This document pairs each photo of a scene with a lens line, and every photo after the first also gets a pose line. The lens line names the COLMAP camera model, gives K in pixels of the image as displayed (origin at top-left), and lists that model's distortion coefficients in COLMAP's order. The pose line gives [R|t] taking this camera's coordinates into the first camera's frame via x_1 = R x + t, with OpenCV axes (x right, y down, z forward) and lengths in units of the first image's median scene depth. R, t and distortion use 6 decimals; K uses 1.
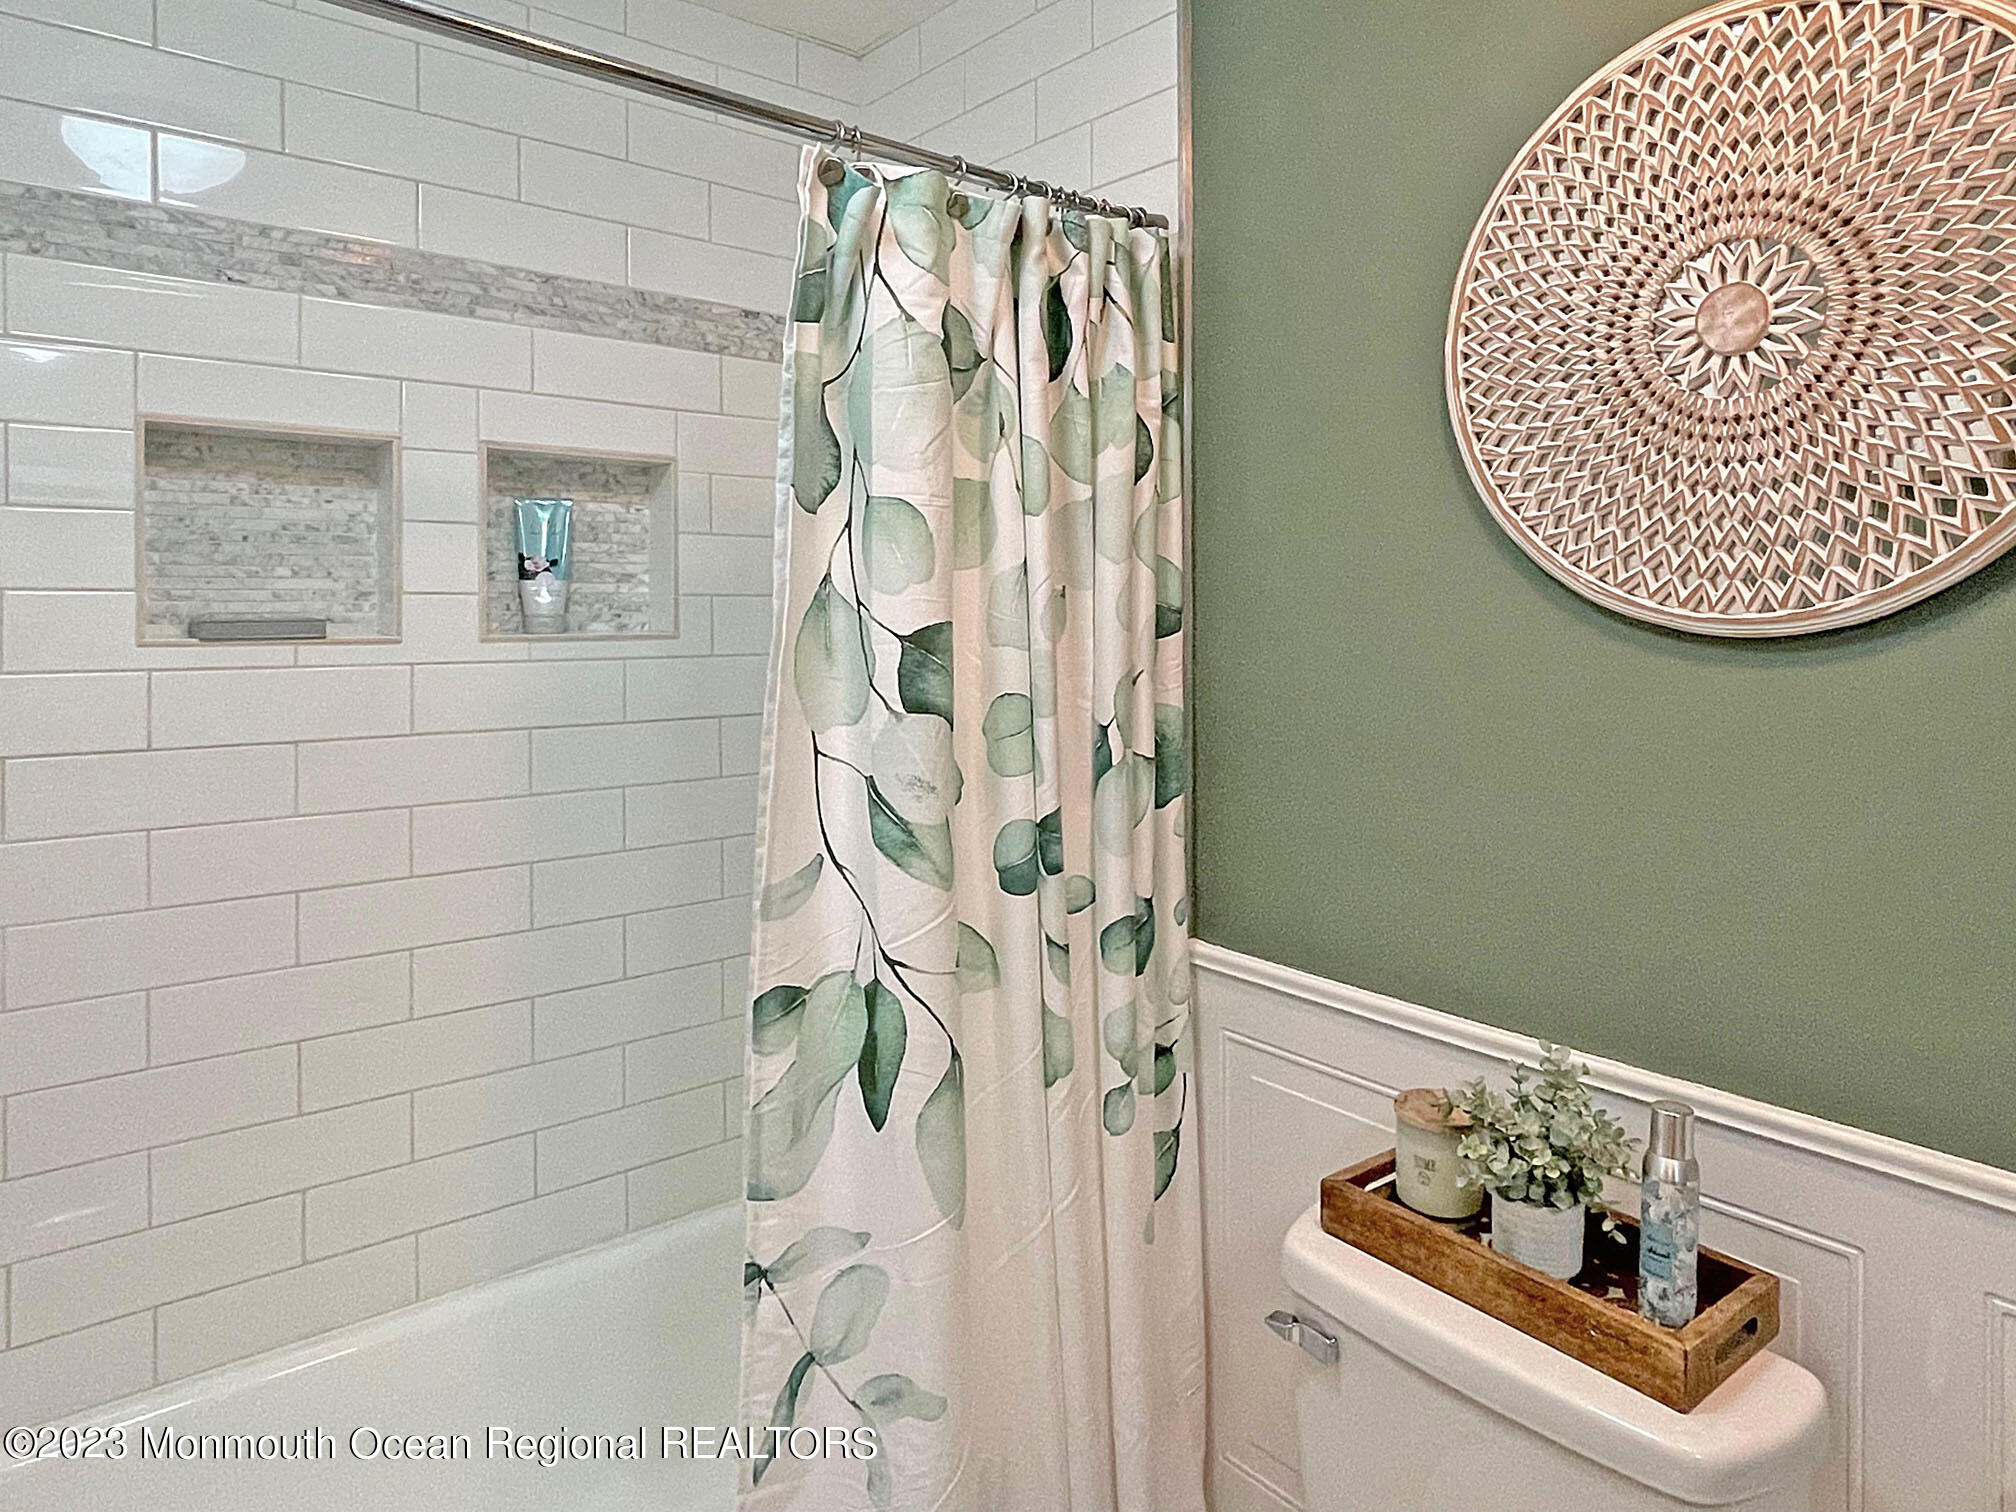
lens RADIAL K [[1206.2, 0, 1046.9], [0, 1206.2, 568.9], [0, 0, 1]] dist [0.005384, -0.001315]
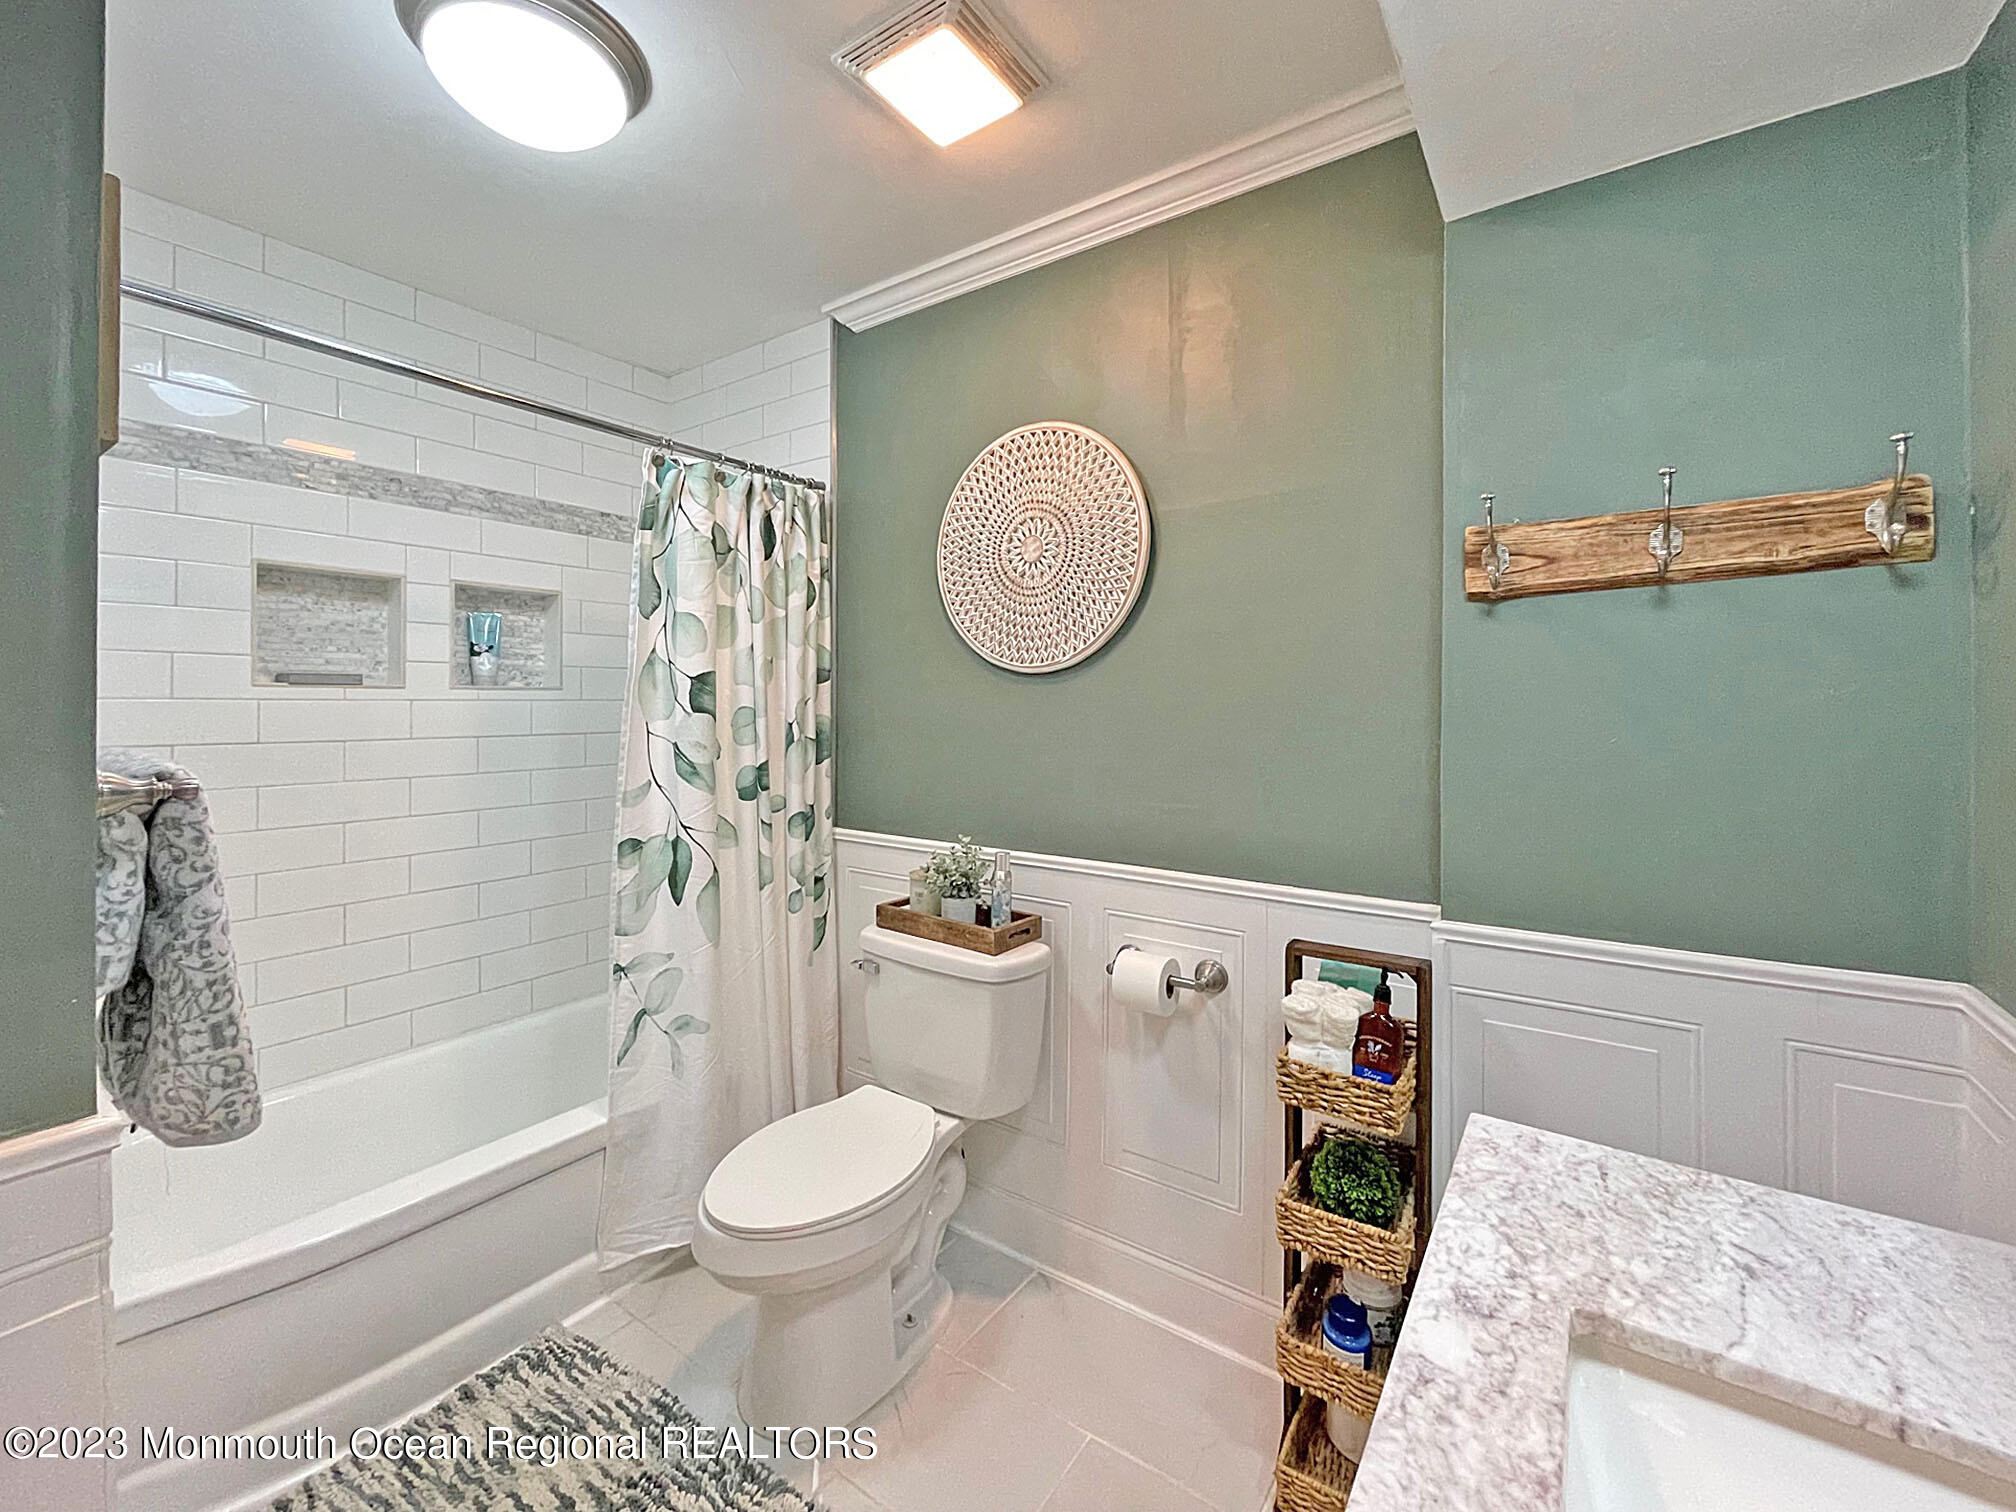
lens RADIAL K [[828.6, 0, 976.9], [0, 828.6, 681.8], [0, 0, 1]] dist [-0.003684, -0.000203]
pose [[0.977145, 0.006793, 0.212465, 0.059846], [-0.007251, 0.999973, 0.001379, 0.054479], [-0.212449, -0.002888, 0.977168, -0.514236]]
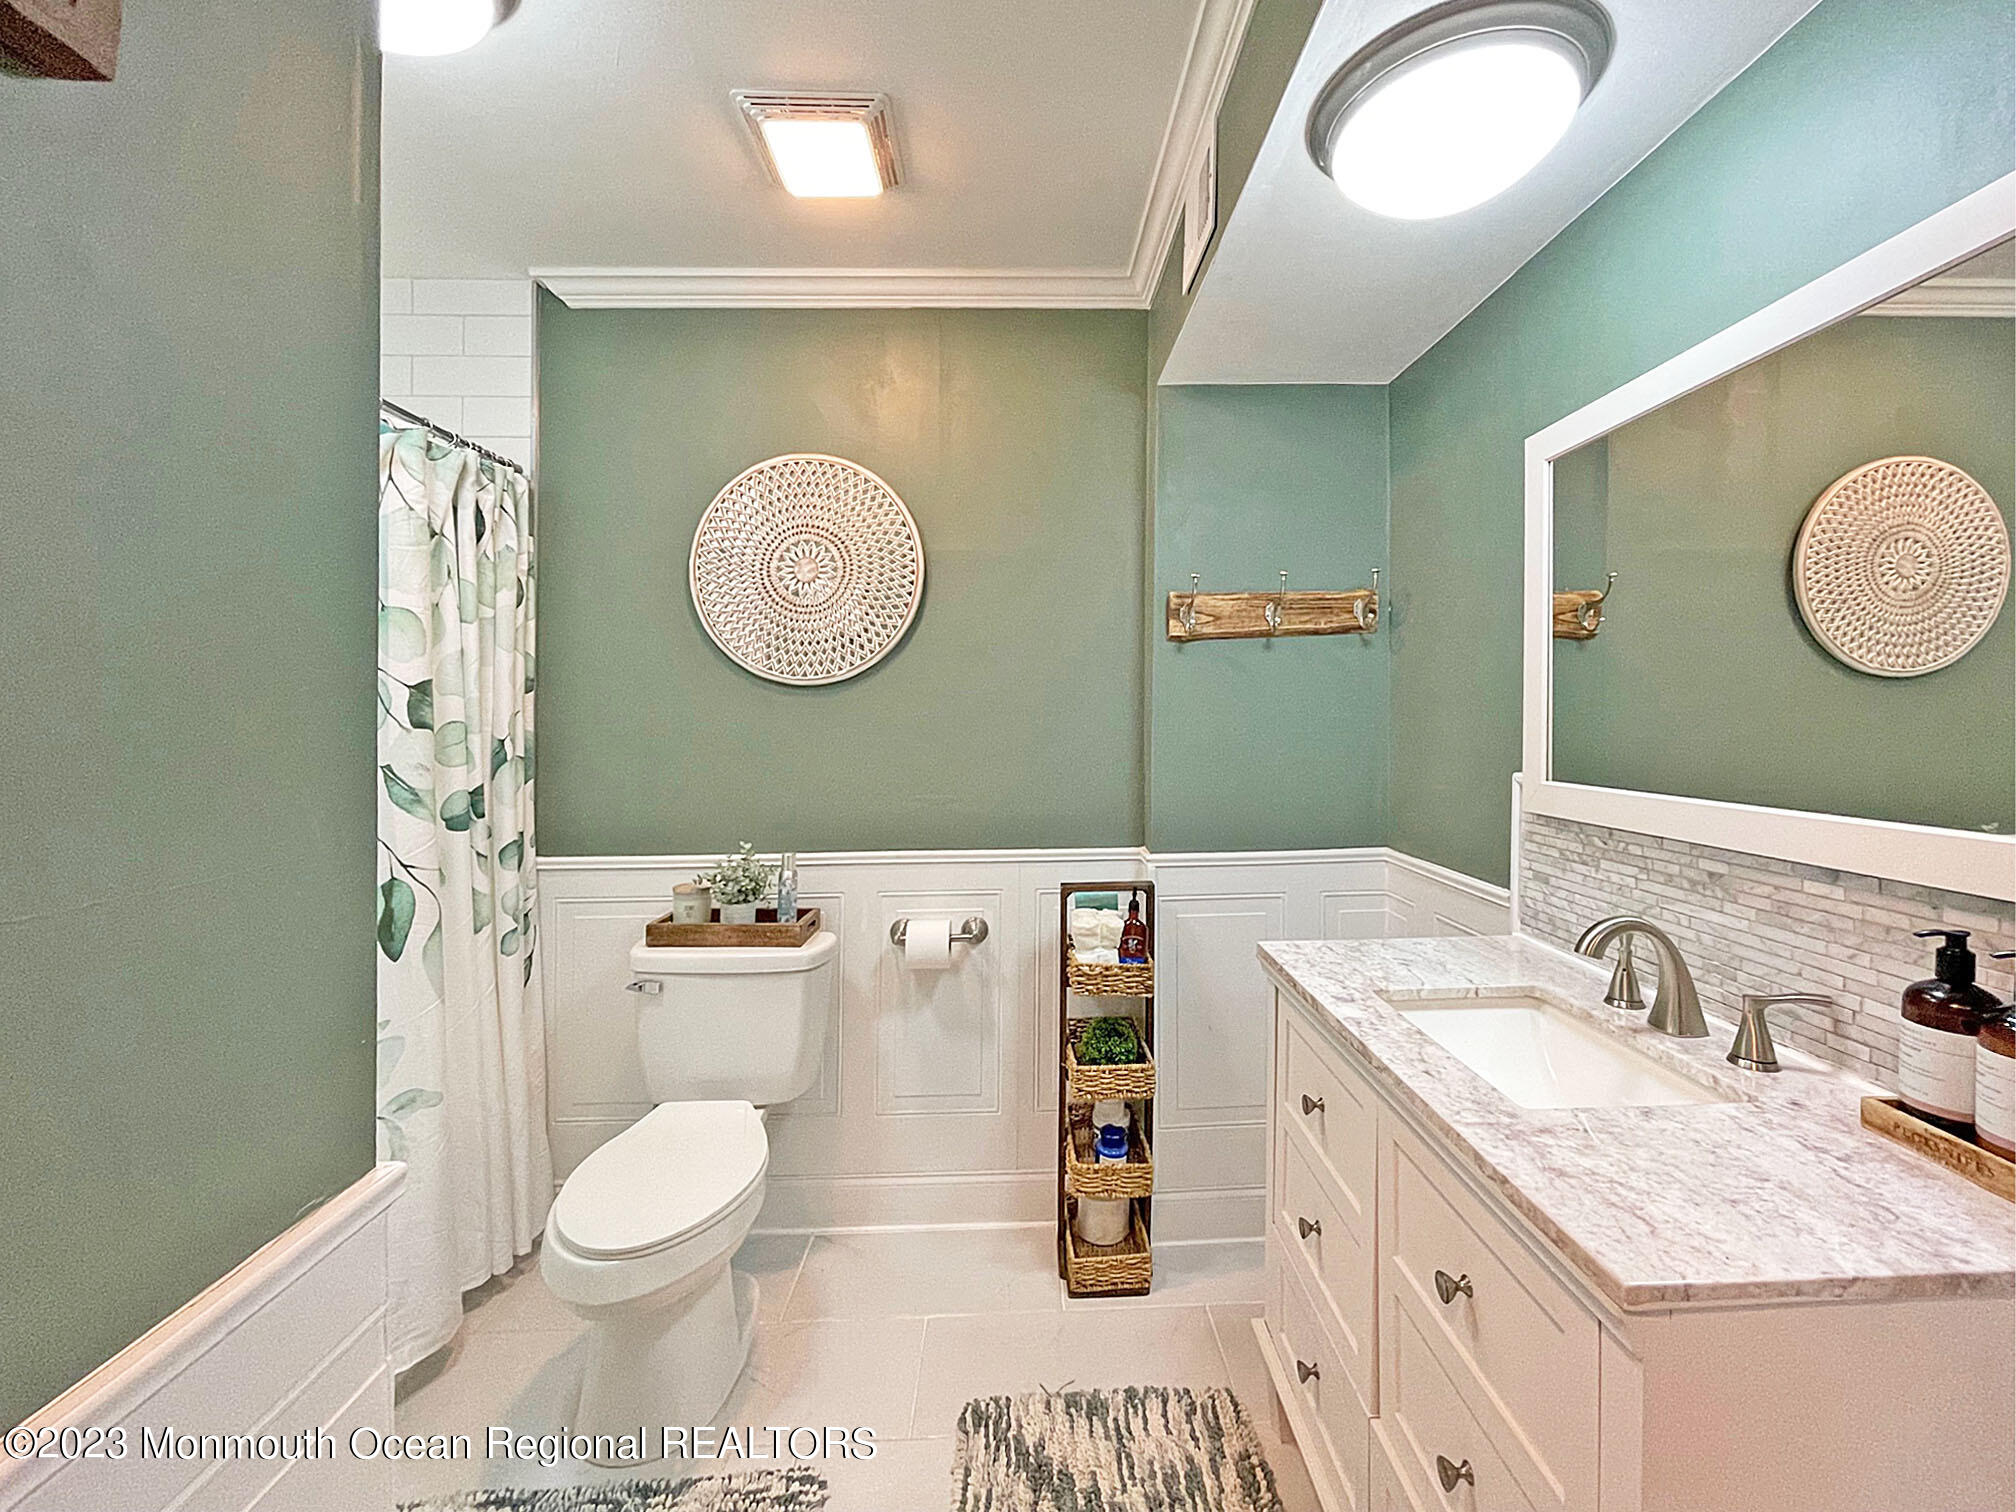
lens RADIAL K [[900.0, 0, 998.0], [0, 900.0, 704.3], [0, 0, 1]] dist [-0.000858, 0.000050]
pose [[0.649192, 0.001598, 0.760623, -0.526347], [-0.010023, 0.999929, 0.006454, 0.060987], [-0.760559, -0.011814, 0.649162, -0.495209]]
